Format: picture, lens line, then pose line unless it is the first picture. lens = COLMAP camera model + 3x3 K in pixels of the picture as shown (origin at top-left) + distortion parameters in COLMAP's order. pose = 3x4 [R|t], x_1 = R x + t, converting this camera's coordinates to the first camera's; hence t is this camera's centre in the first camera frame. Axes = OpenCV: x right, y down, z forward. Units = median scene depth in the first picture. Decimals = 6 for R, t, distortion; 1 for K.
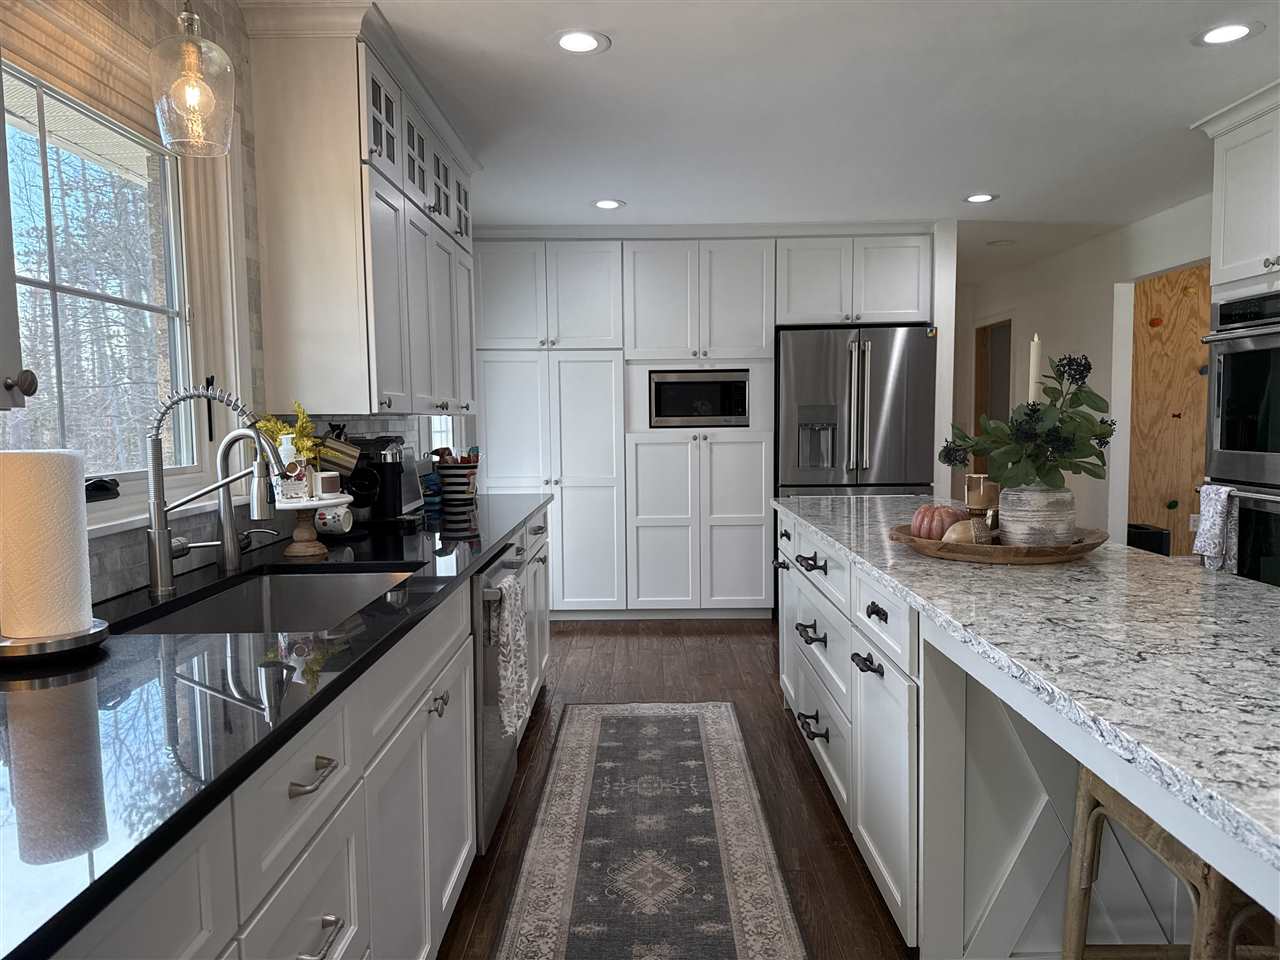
lens RADIAL K [[904.1, 0, 645.7], [0, 904.1, 486.1], [0, 0, 1]] dist [0.127906, -0.180377]
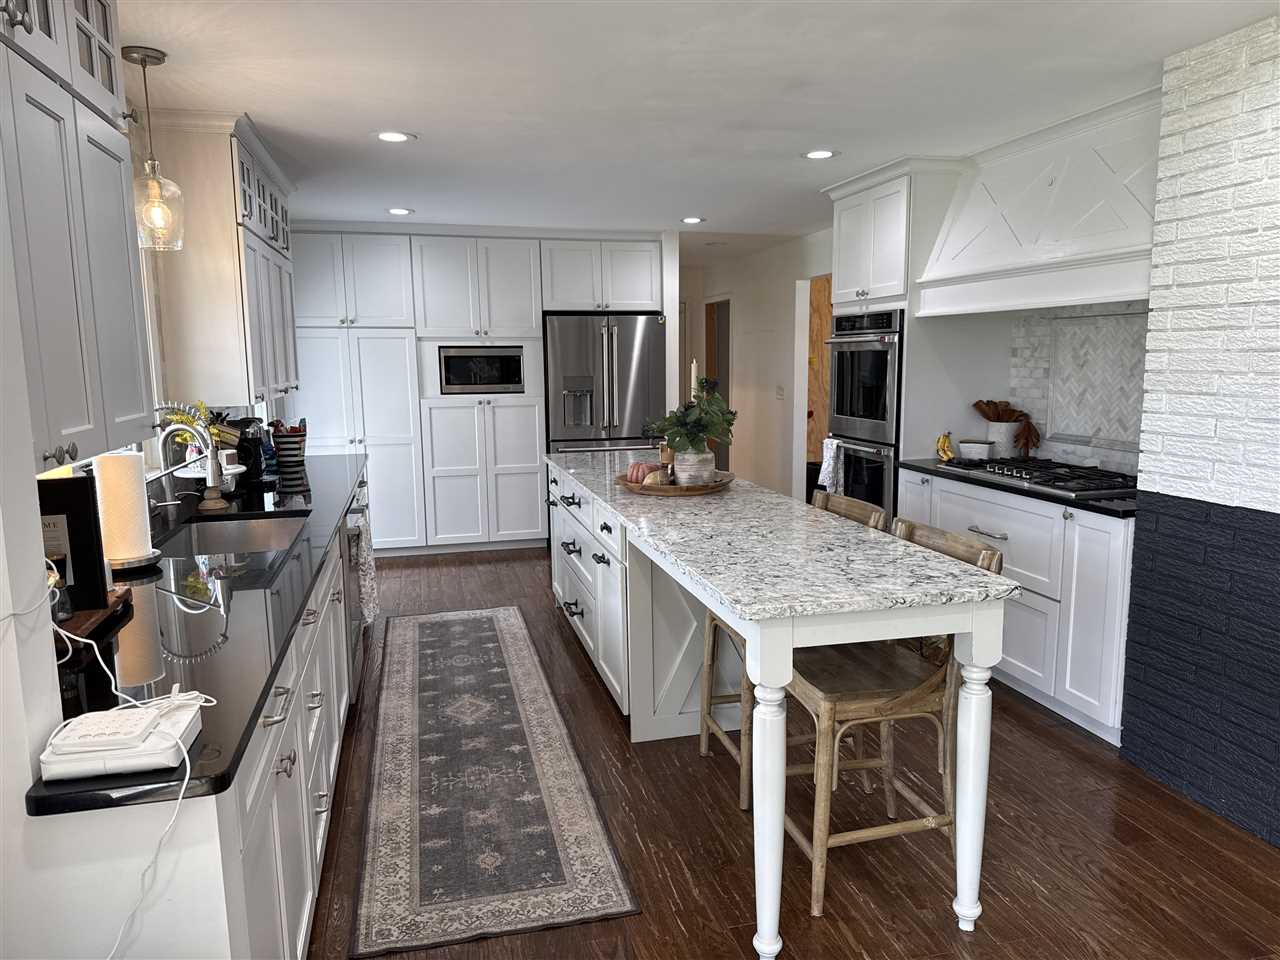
lens RADIAL K [[904.1, 0, 645.7], [0, 904.1, 486.1], [0, 0, 1]] dist [0.127906, -0.180377]
pose [[0.969492, -0.035376, 0.242555, -0.046580], [0.019600, 0.997550, 0.067151, -0.029812], [-0.244336, -0.060348, 0.967811, -0.380615]]
